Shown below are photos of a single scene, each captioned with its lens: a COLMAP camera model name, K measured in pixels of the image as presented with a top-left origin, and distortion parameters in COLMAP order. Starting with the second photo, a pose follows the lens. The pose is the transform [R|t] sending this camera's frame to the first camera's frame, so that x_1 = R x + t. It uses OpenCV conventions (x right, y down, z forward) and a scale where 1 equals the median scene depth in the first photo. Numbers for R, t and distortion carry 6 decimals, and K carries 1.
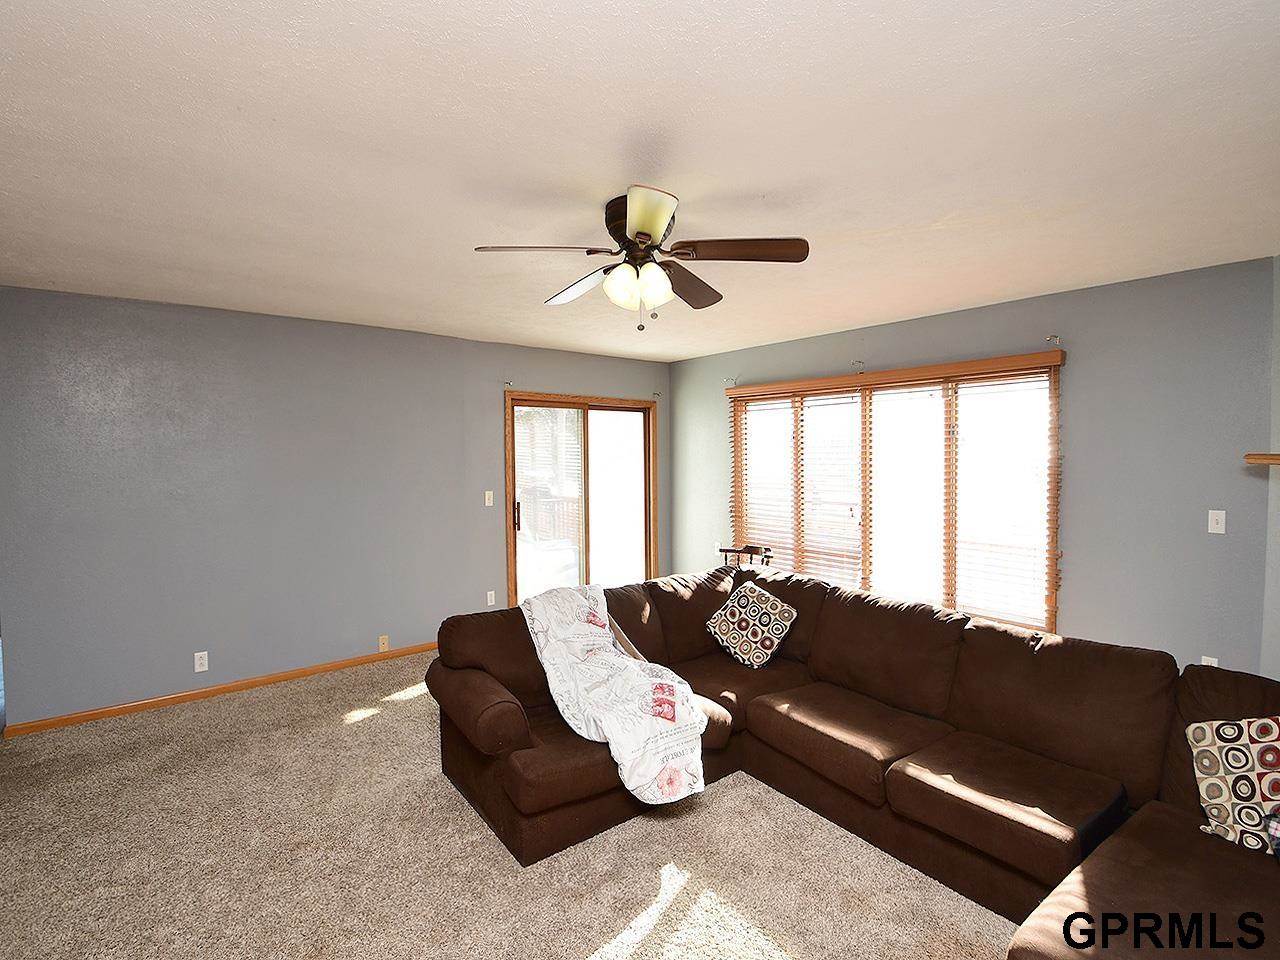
lens RADIAL K [[626.3, 0, 640.0], [0, 626.3, 480.0], [0, 0, 1]] dist [-0.001591, 0.000051]
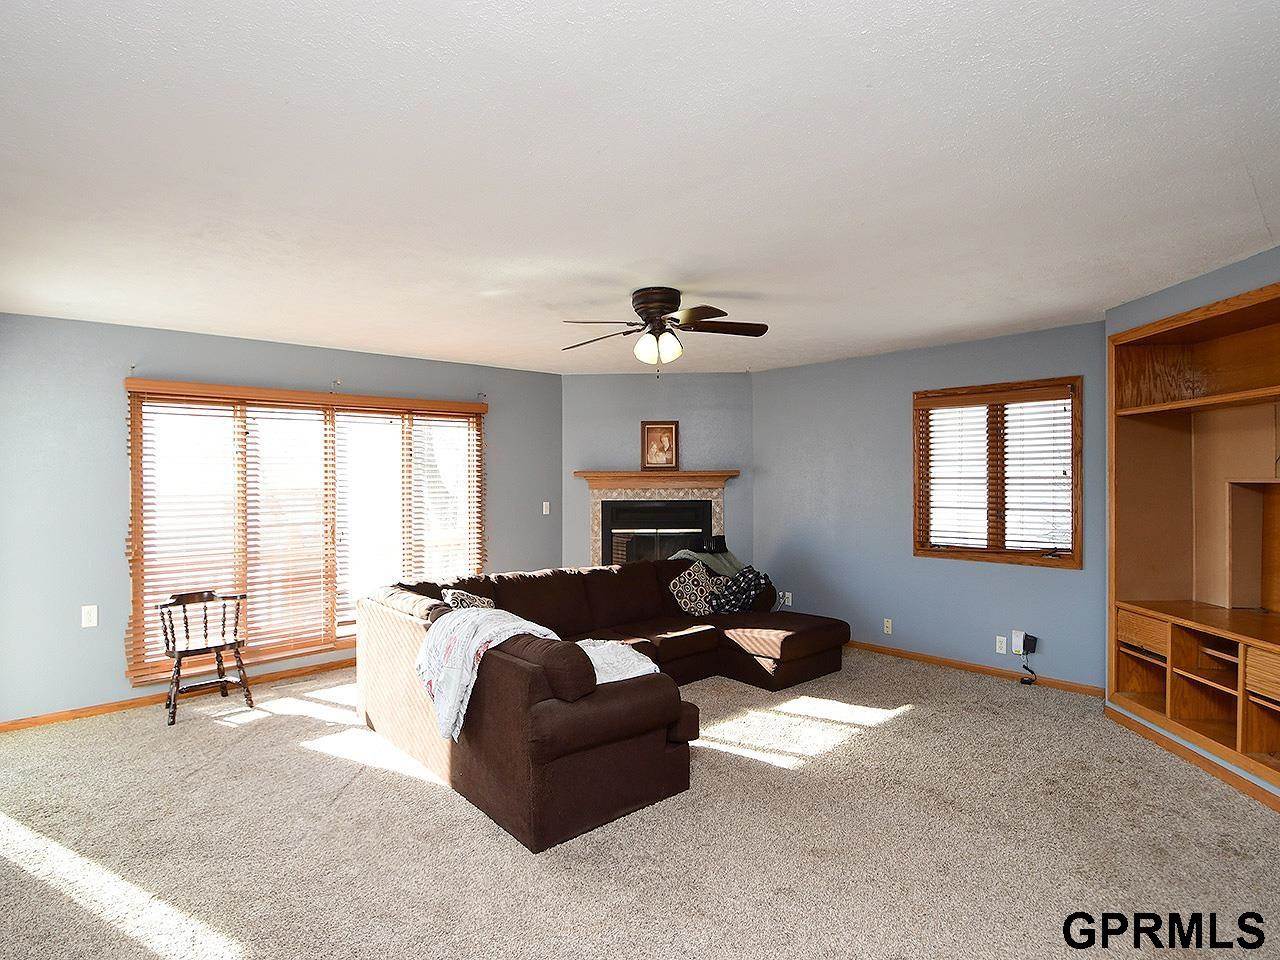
lens RADIAL K [[678.7, 0, 640.0], [0, 678.7, 480.0], [0, 0, 1]] dist [0.002852, 0.000232]
pose [[-0.066893, 0.005210, 0.997747, -0.962984], [0.054375, 0.998519, -0.001568, 0.000545], [-0.996277, 0.054148, -0.067077, 0.716081]]
